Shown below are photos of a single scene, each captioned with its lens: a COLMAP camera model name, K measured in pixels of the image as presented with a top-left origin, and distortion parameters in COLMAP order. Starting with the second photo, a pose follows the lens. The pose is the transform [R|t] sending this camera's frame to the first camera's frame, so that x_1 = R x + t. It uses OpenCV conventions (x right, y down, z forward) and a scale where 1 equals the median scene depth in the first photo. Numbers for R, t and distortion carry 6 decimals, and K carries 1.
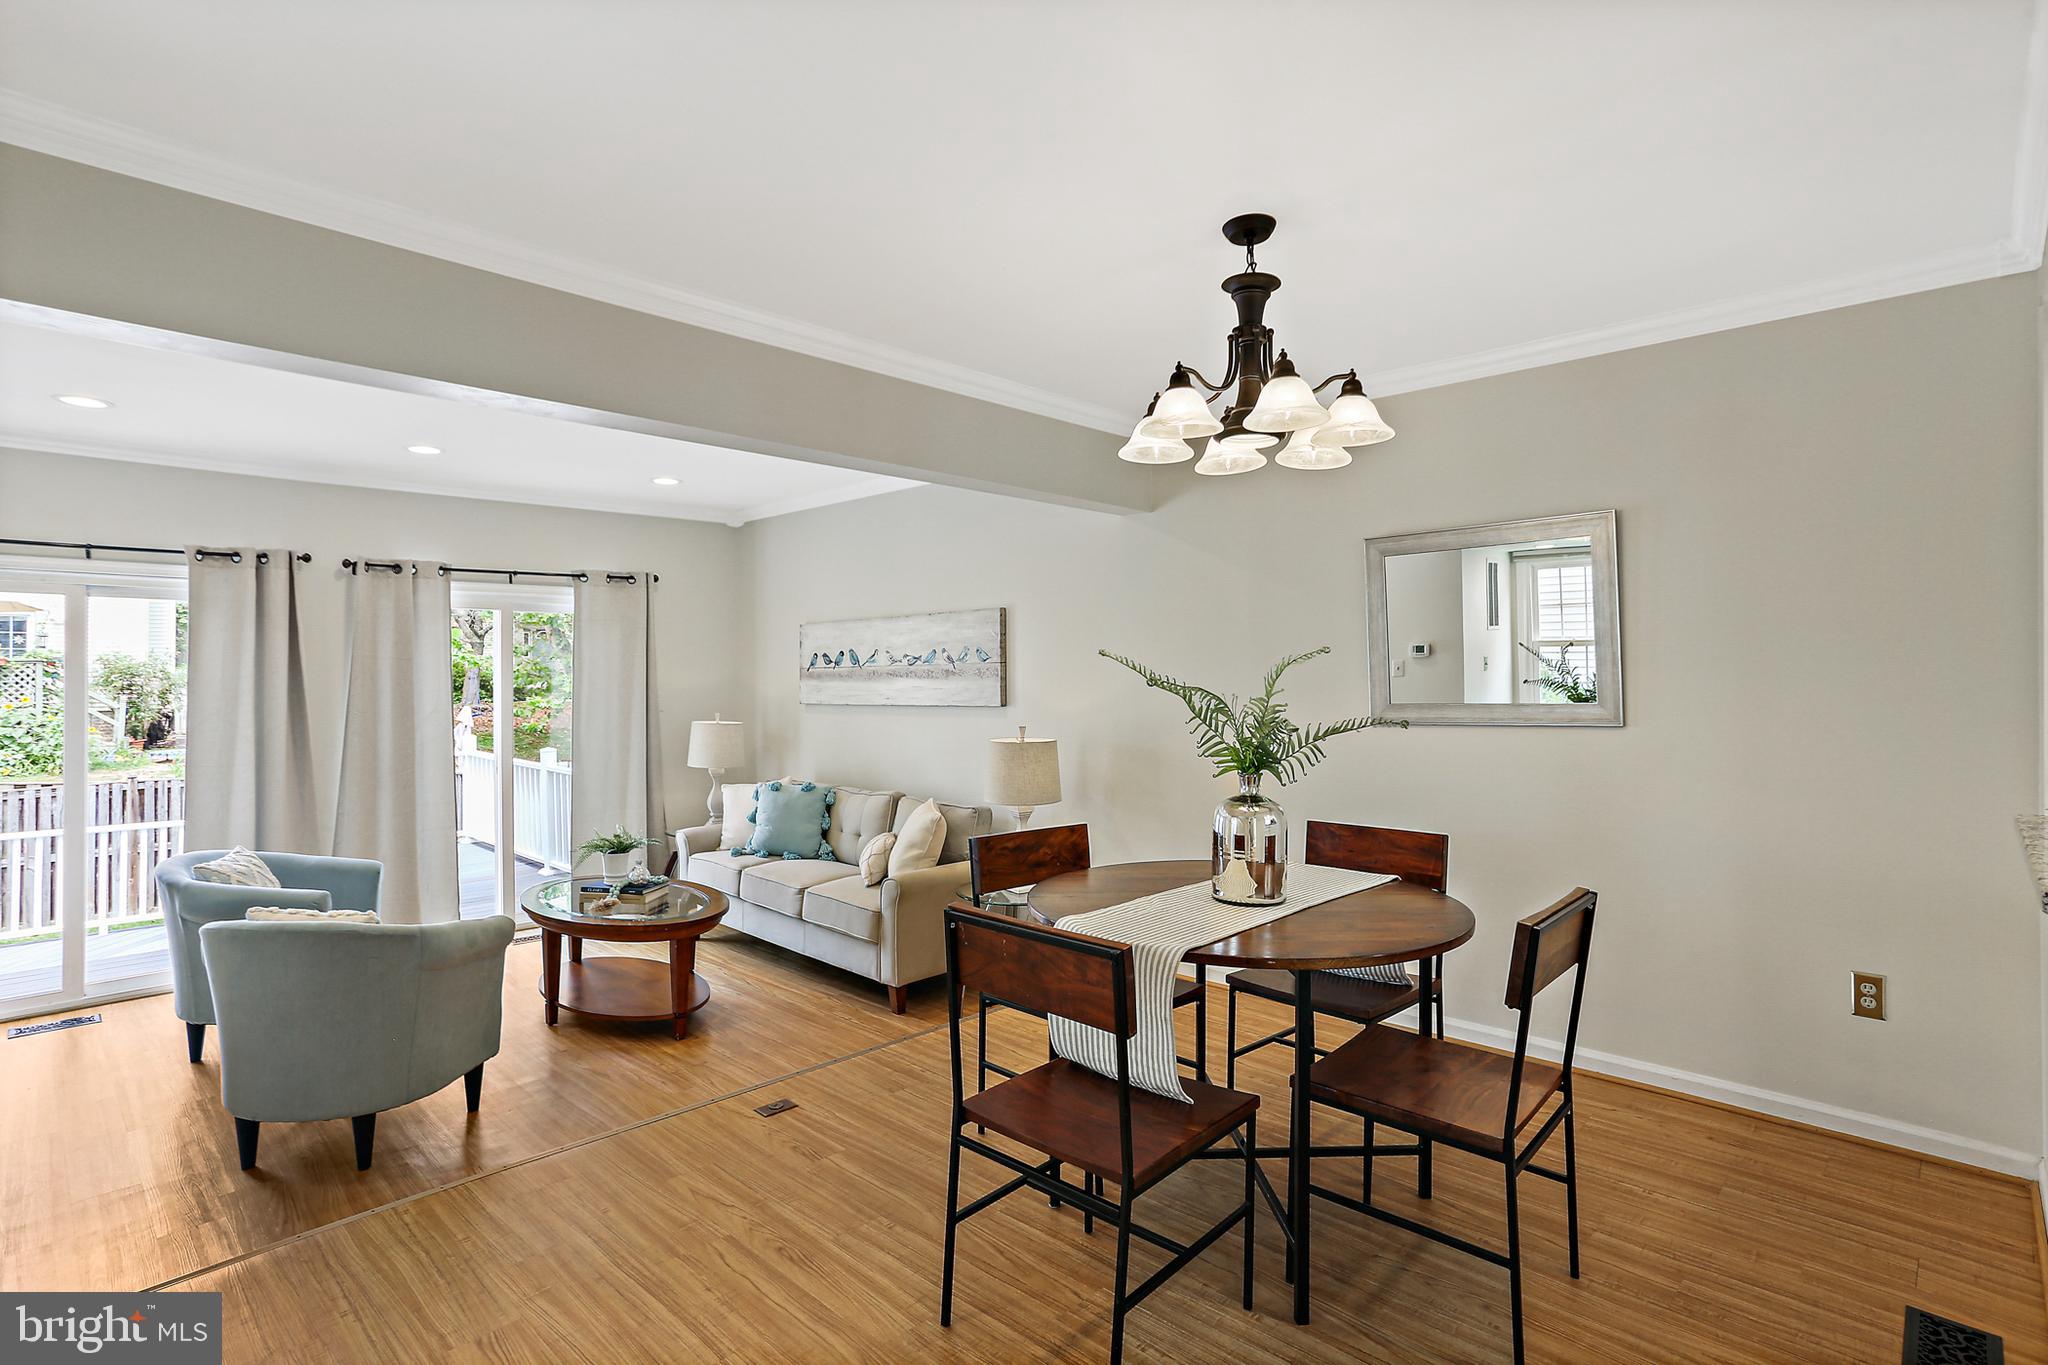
lens RADIAL K [[973.7, 0, 1024.0], [0, 973.7, 682.5], [0, 0, 1]] dist [-0.046858, 0.000150]
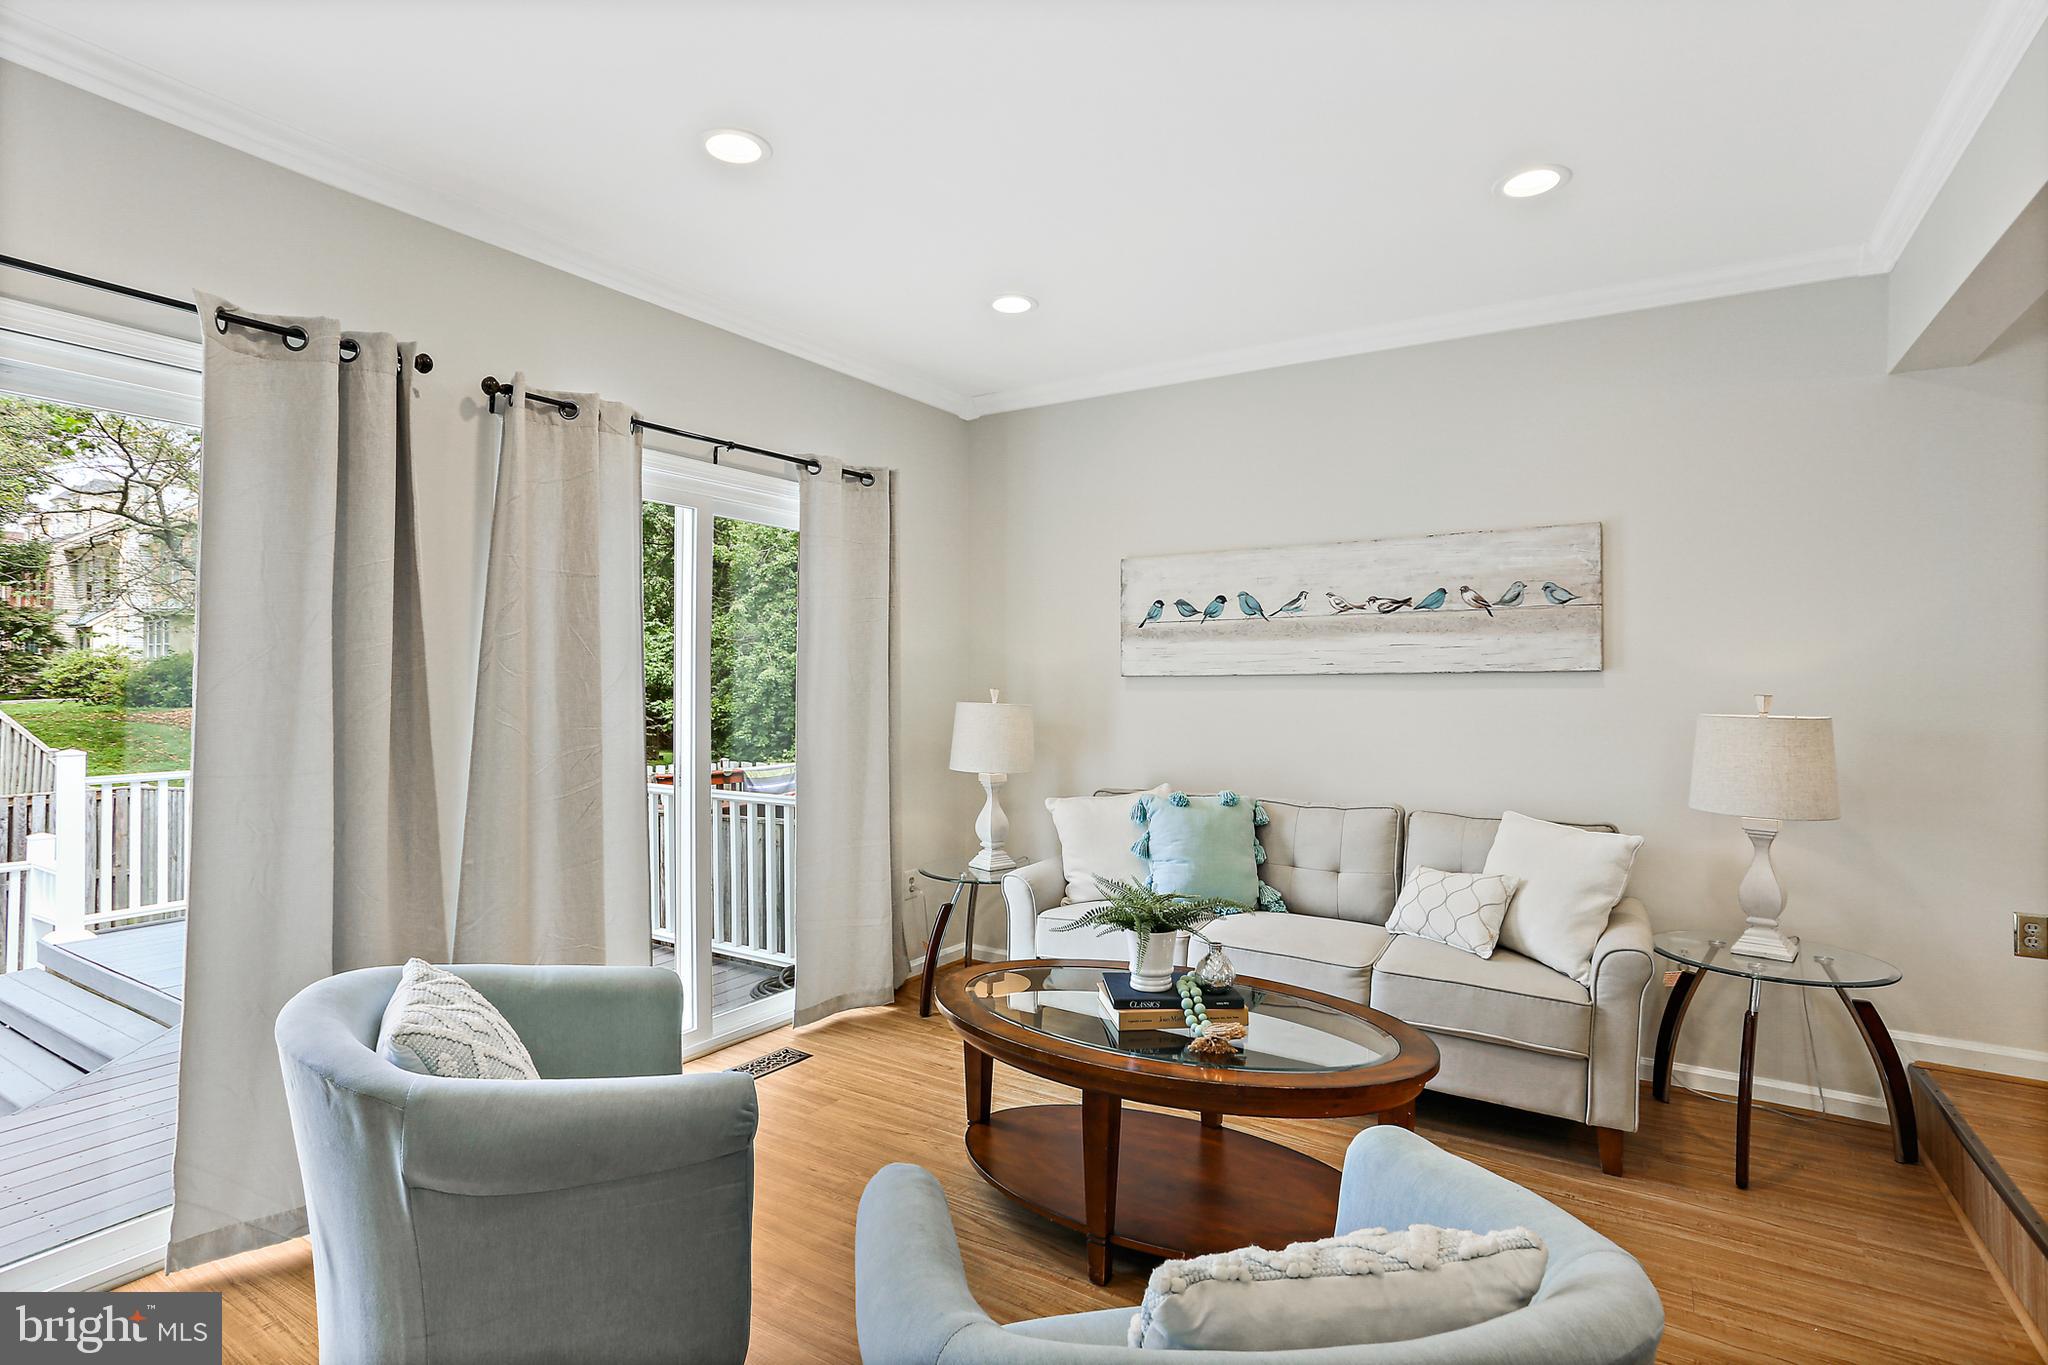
lens RADIAL K [[1004.0, 0, 1024.0], [0, 1004.0, 682.5], [0, 0, 1]] dist [-0.028371, 0.000198]
pose [[0.979849, 0.009400, 0.199520, -0.499361], [-0.007596, 0.999923, -0.009804, 0.038586], [-0.199597, 0.008091, 0.979845, 0.380362]]
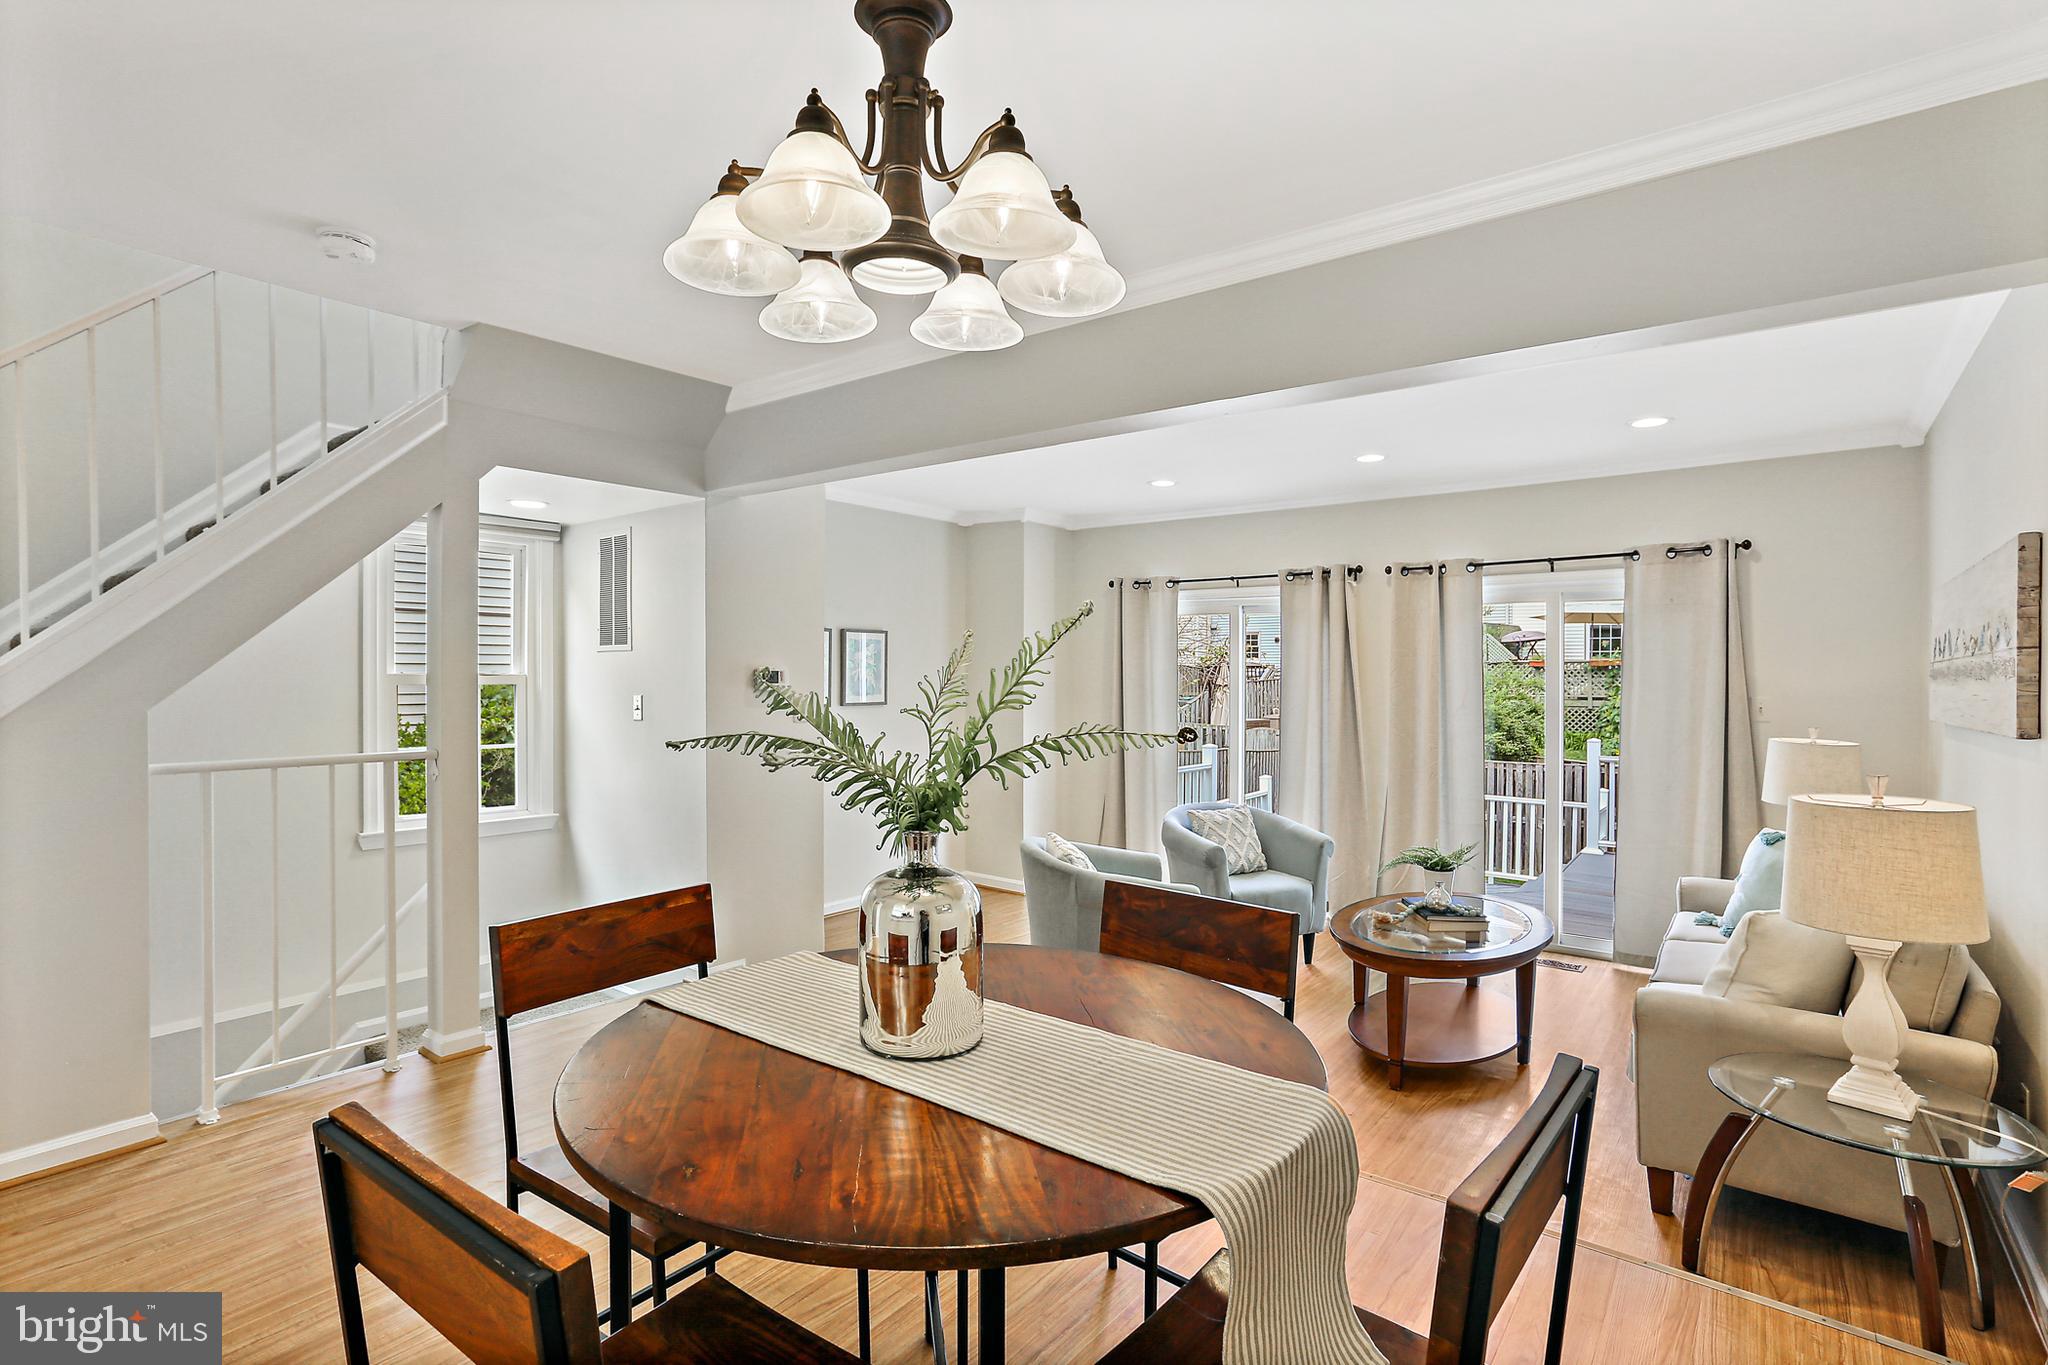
lens RADIAL K [[1004.0, 0, 1024.0], [0, 1004.0, 682.5], [0, 0, 1]] dist [-0.028371, 0.000198]
pose [[0.092416, 0.016840, -0.995578, 0.385369], [-0.013231, 0.999789, 0.015683, -0.006250], [0.995633, 0.011723, 0.092619, 0.437735]]
